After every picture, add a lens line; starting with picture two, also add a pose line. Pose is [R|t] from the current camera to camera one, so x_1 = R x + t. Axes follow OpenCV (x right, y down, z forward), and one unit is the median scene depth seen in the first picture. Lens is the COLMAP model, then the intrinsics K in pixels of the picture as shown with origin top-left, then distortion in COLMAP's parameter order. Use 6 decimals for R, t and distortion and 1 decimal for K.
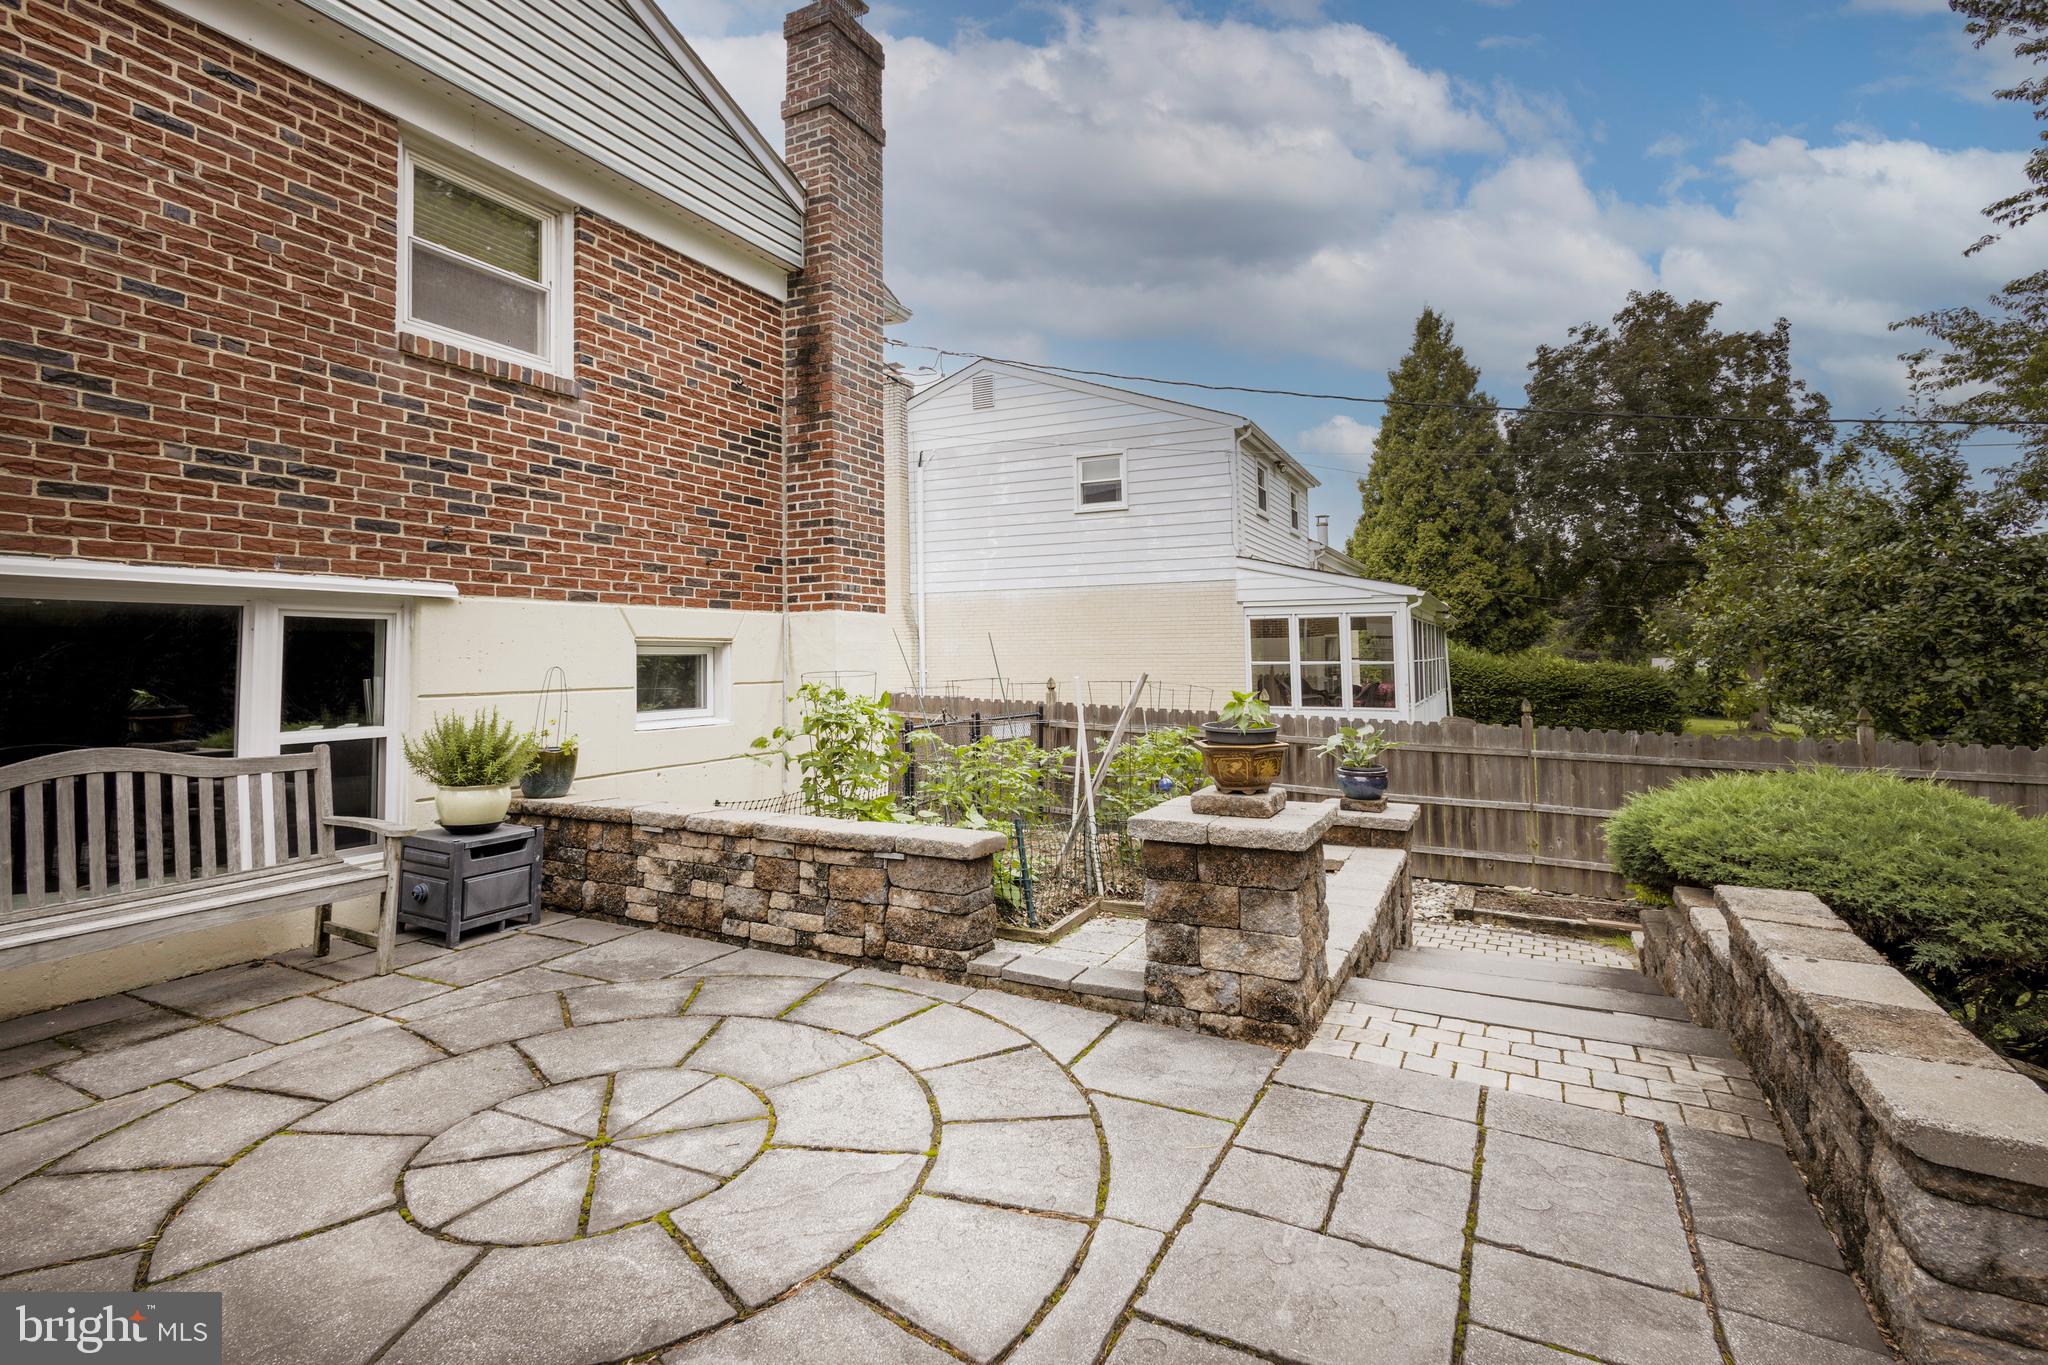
lens RADIAL K [[956.5, 0, 1031.5], [0, 956.5, 604.9], [0, 0, 1]] dist [0.014408, -0.002848]
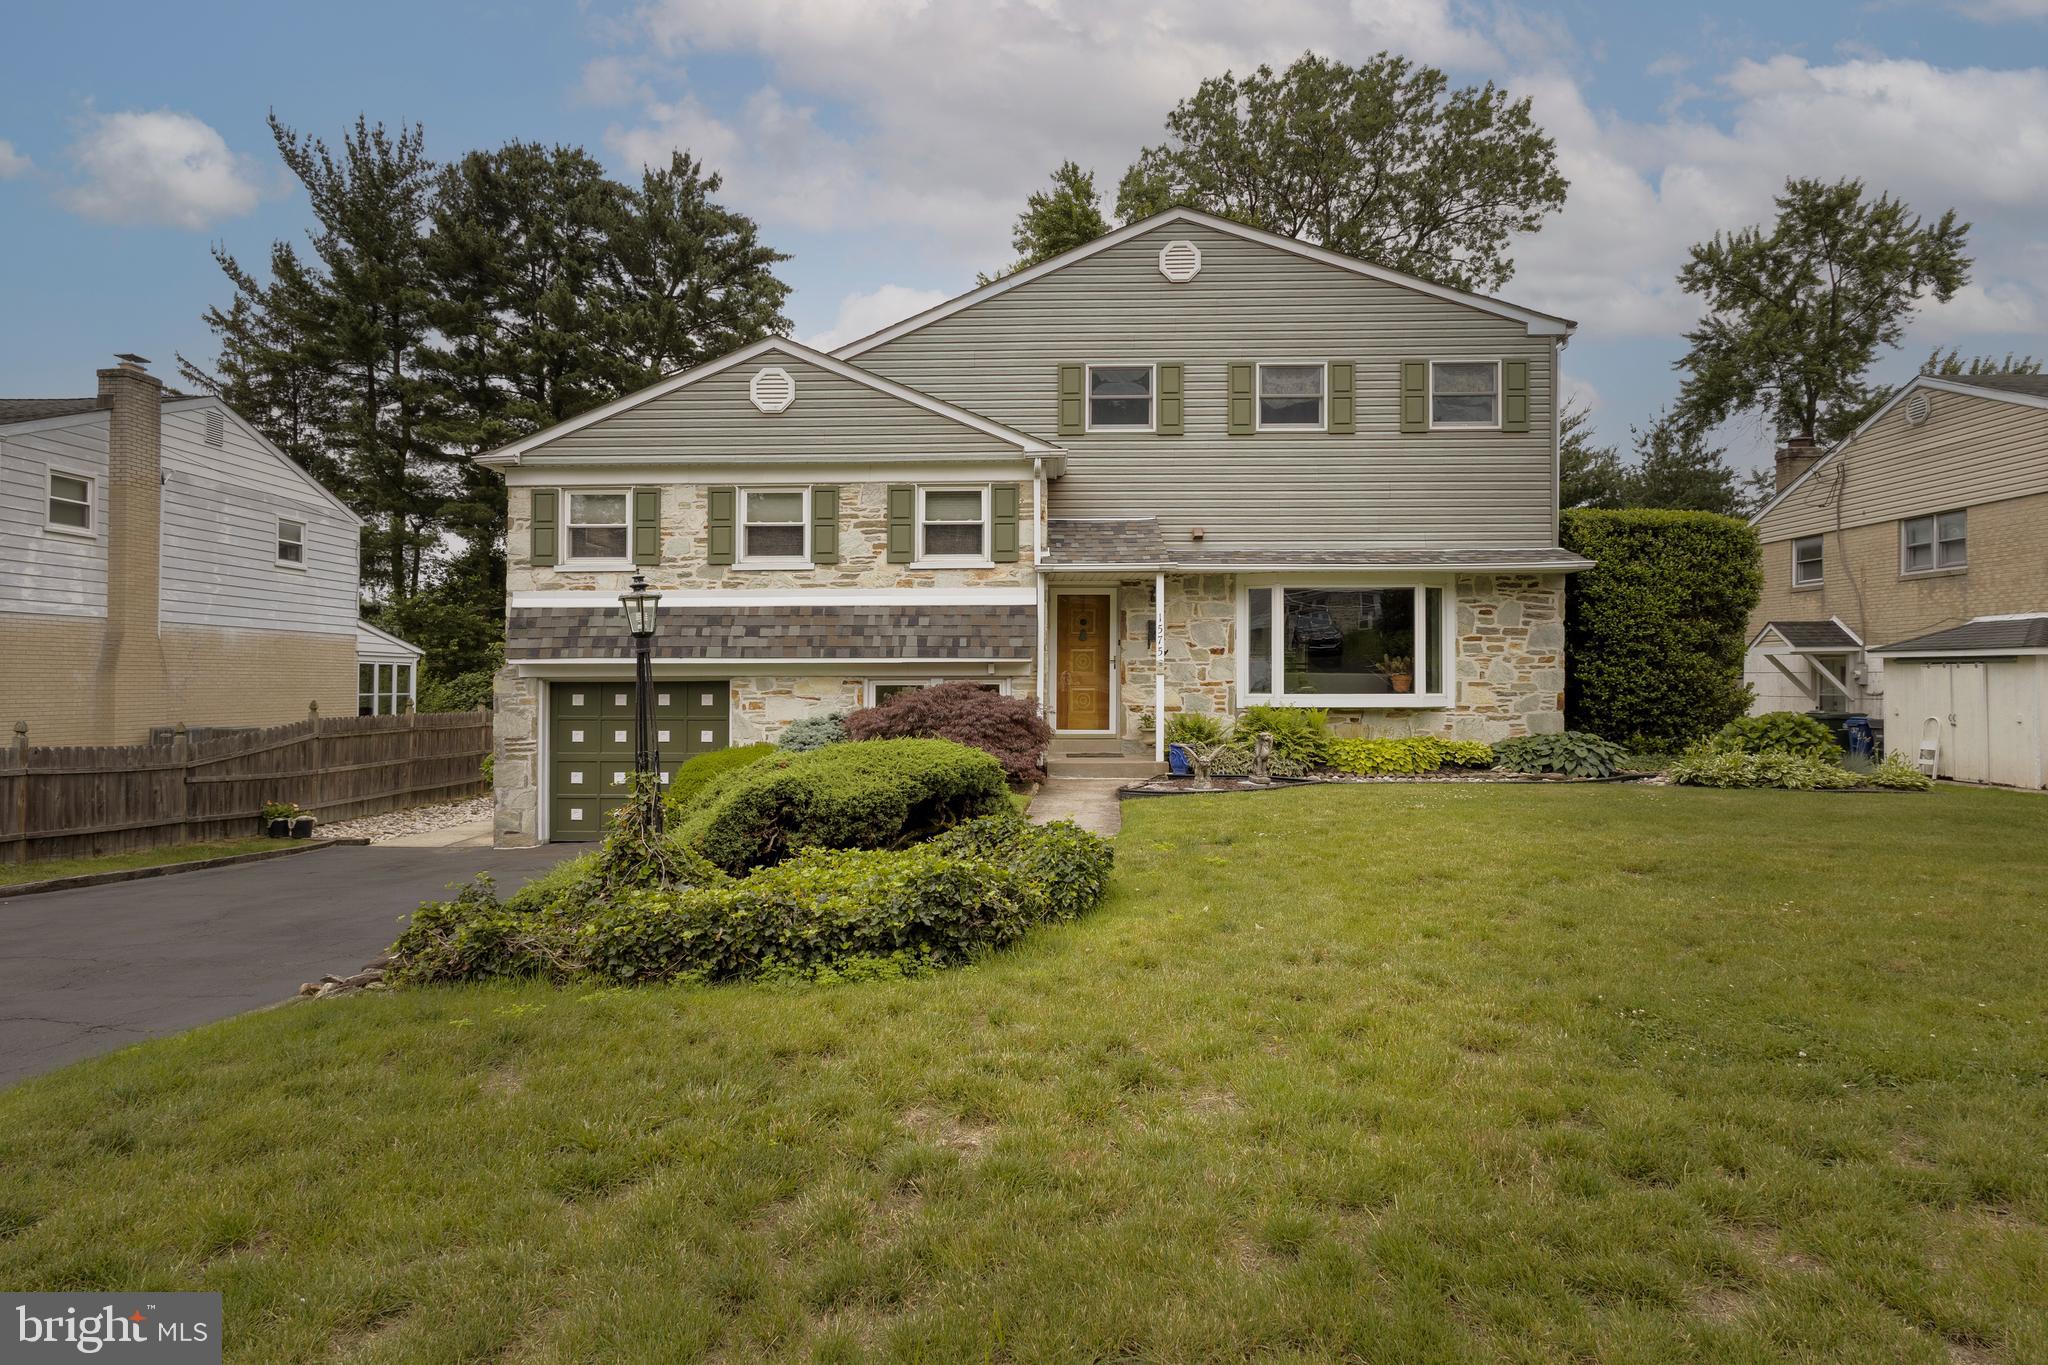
lens RADIAL K [[1162.8, 0, 995.2], [0, 1162.8, 676.3], [0, 0, 1]] dist [0.011299, 0.001190]
pose [[-0.414878, 0.008406, 0.909838, -5.604687], [-0.055072, 0.997892, -0.034332, 0.133006], [-0.908209, -0.064350, -0.413541, 2.786778]]
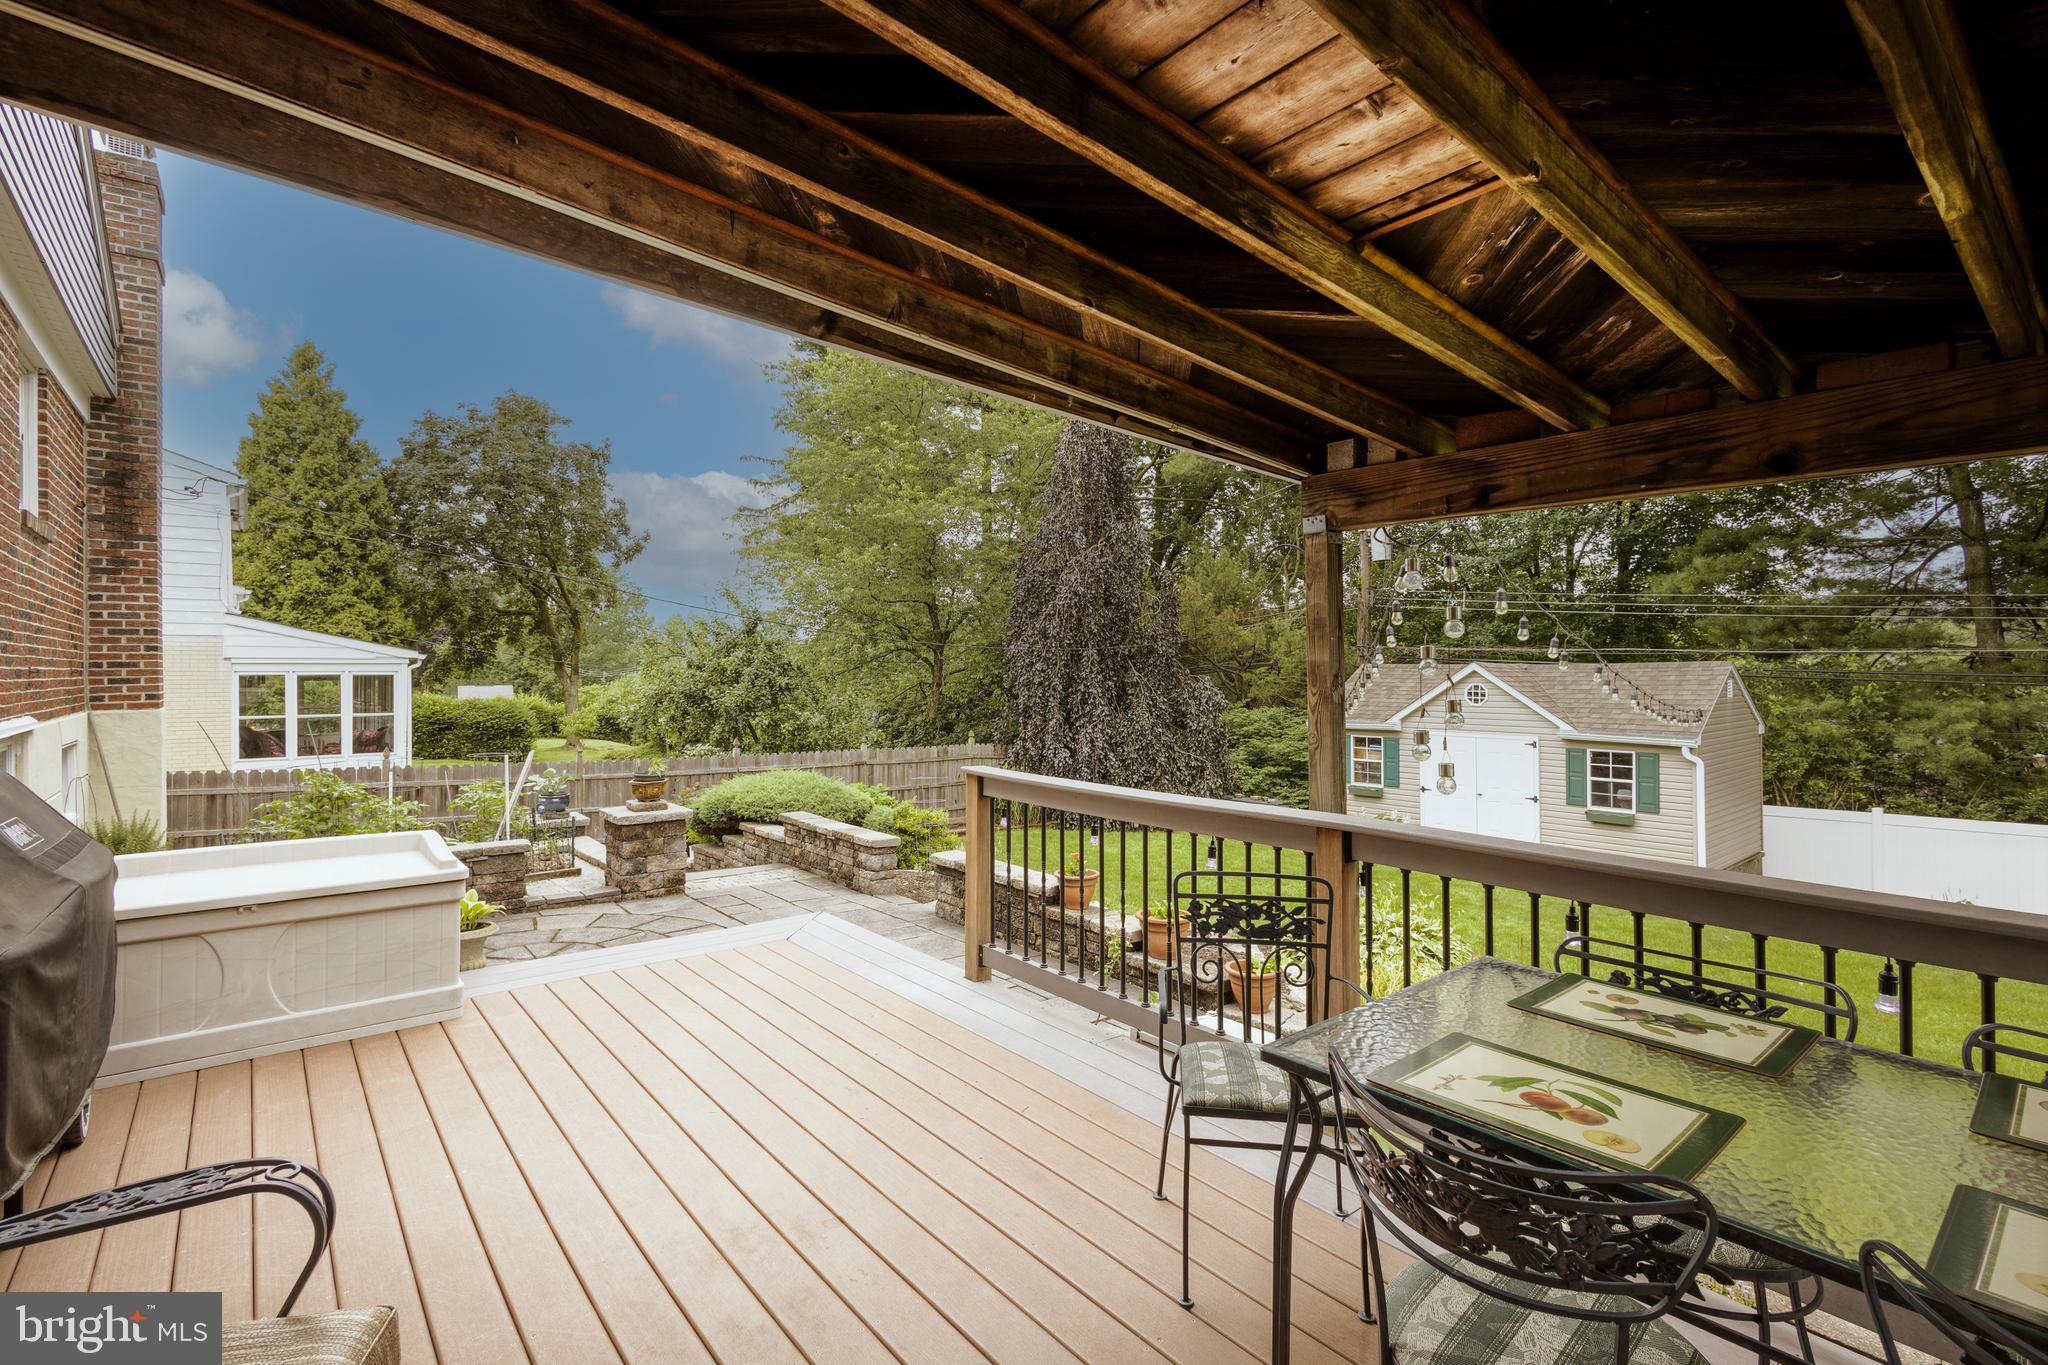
lens RADIAL K [[956.5, 0, 1007.5], [0, 956.5, 665.9], [0, 0, 1]] dist [0.014408, -0.002848]
pose [[0.430112, 0.012077, 0.902695, -1.127094], [-0.049593, 0.998717, 0.010268, -0.150358], [-0.901412, -0.049184, 0.430159, -0.585531]]
